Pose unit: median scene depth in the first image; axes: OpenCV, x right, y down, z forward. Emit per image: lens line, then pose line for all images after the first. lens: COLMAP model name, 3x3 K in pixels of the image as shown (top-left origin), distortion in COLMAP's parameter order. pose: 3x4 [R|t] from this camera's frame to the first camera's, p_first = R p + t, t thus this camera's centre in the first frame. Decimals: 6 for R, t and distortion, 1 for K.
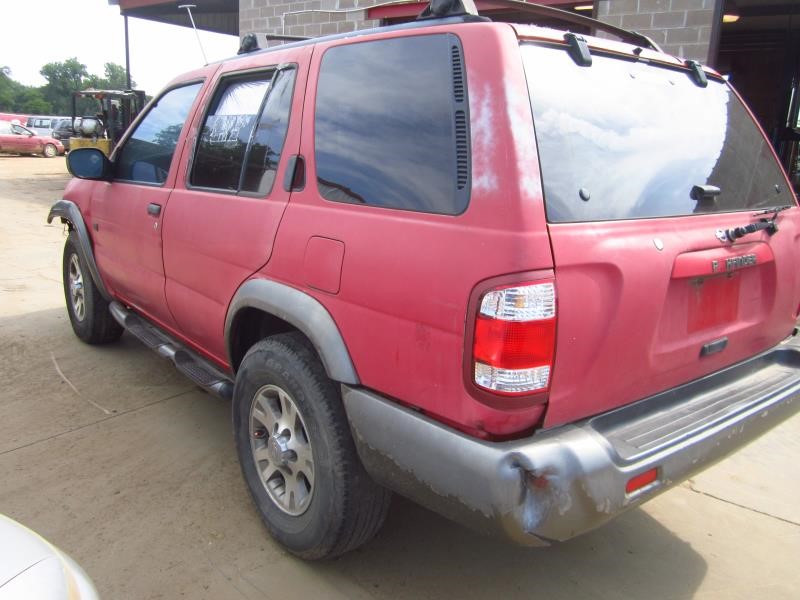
lens RADIAL K [[664.2, 0, 401.0], [0, 664.2, 298.9], [0, 0, 1]] dist [-0.041659, -0.002910]
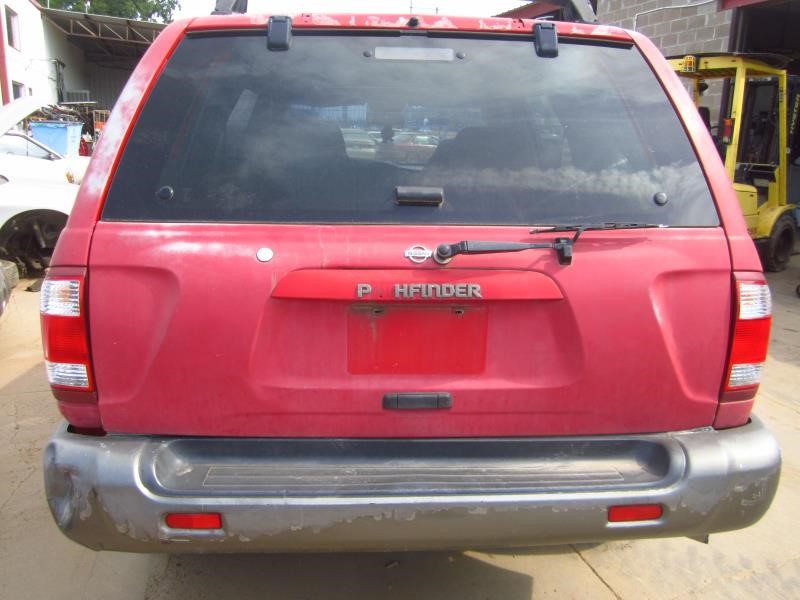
lens RADIAL K [[664.2, 0, 401.0], [0, 664.2, 300.7], [0, 0, 1]] dist [-0.041659, -0.002910]
pose [[0.808020, 0.114191, -0.577983, 0.987702], [-0.121468, 0.992249, 0.026224, -0.065716], [0.576497, 0.049017, 0.815628, 0.401557]]
